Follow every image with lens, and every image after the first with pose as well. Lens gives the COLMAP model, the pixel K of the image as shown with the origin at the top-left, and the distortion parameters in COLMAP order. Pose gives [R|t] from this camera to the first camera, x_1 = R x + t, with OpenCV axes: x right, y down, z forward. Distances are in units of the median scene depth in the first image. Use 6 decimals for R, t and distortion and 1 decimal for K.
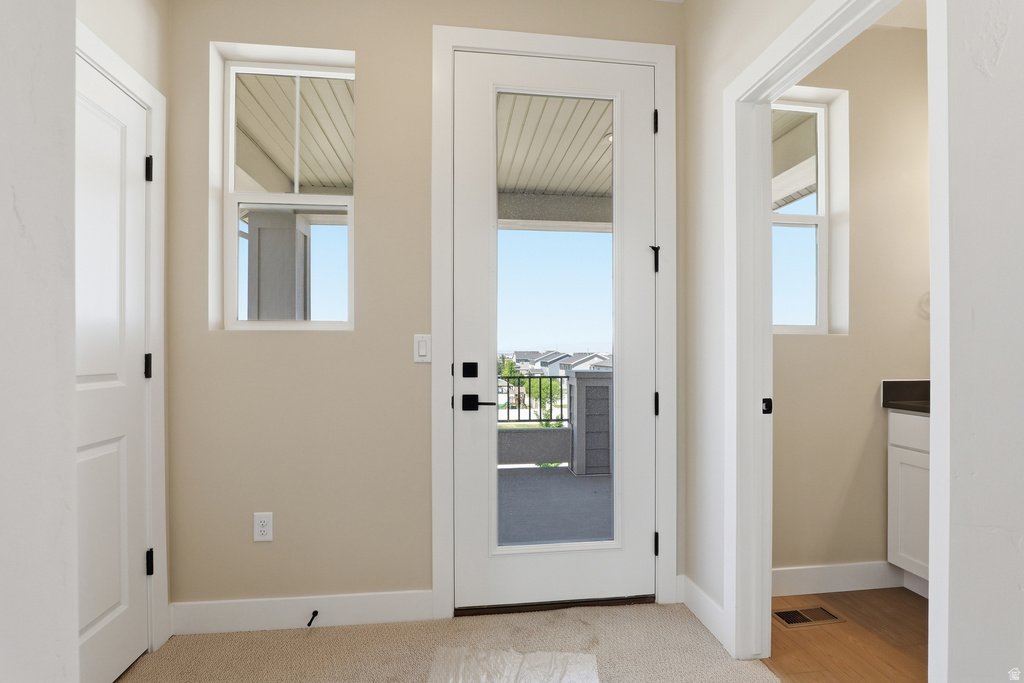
lens RADIAL K [[473.0, 0, 514.7], [0, 473.0, 347.2], [0, 0, 1]] dist [-0.012562, 0.000896]
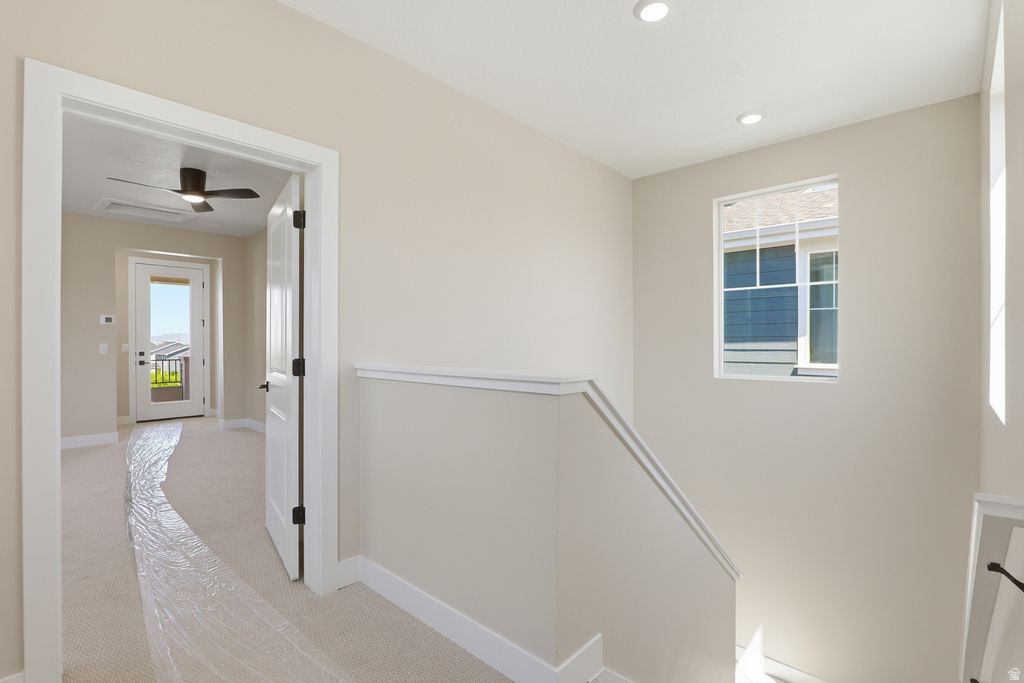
lens RADIAL K [[486.2, 0, 512.0], [0, 486.2, 341.5], [0, 0, 1]] dist [-0.012415, 0.000454]
pose [[0.770327, -0.000865, 0.637648, -0.131972], [-0.004362, 0.999969, 0.006627, -0.040984], [-0.637634, -0.007886, 0.770299, -1.803752]]
